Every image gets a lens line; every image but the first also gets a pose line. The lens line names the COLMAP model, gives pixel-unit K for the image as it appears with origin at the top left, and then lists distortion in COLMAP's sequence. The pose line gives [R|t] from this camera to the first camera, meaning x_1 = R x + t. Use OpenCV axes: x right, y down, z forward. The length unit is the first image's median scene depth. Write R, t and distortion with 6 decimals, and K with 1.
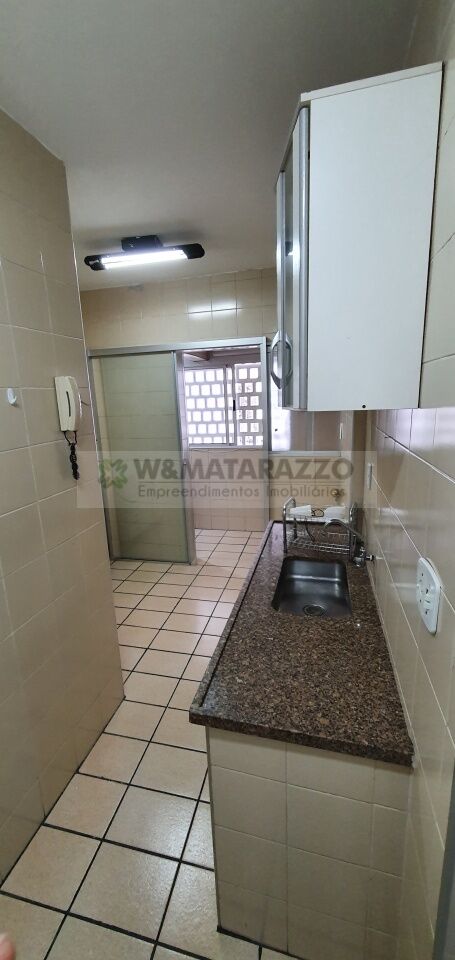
lens RADIAL K [[384.0, 0, 225.4], [0, 384.0, 478.0], [0, 0, 1]] dist [0.001910, 0.000128]
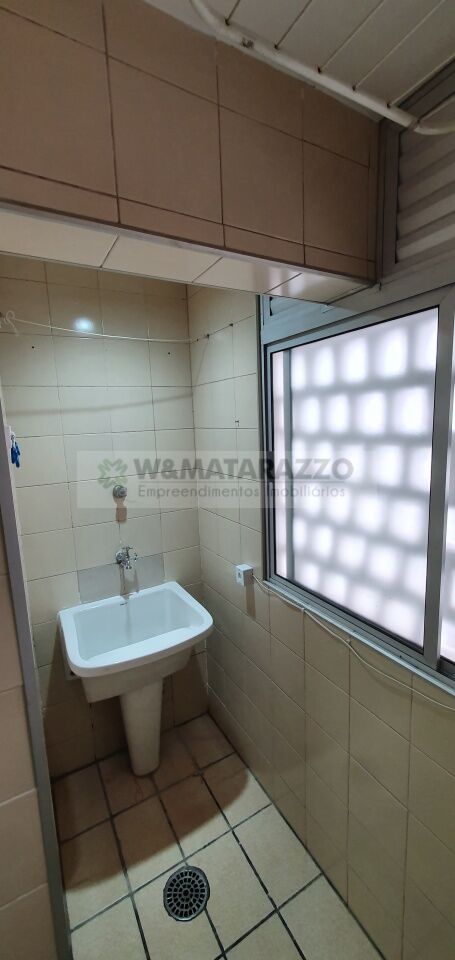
lens RADIAL K [[384.0, 0, 226.8], [0, 384.0, 483.6], [0, 0, 1]] dist [0.001910, 0.000128]
pose [[0.691810, 0.137576, -0.708853, 0.070311], [-0.146586, 0.987999, 0.048692, -0.184772], [0.707044, 0.070223, 0.703674, 0.770843]]
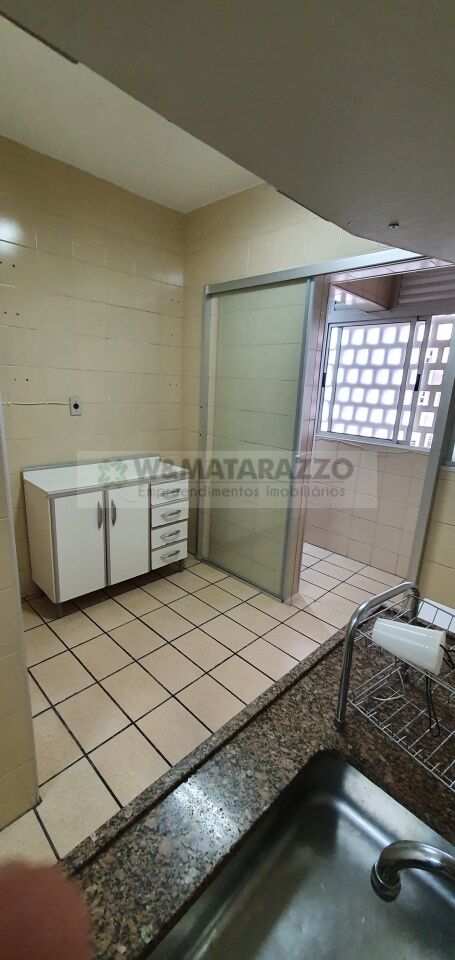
lens RADIAL K [[384.0, 0, 228.8], [0, 384.0, 487.4], [0, 0, 1]] dist [0.001910, 0.000128]
pose [[0.857120, 0.213045, -0.468995, 0.090790], [-0.188045, 0.977040, 0.100163, -0.023910], [0.479566, 0.002340, 0.877503, 0.288329]]
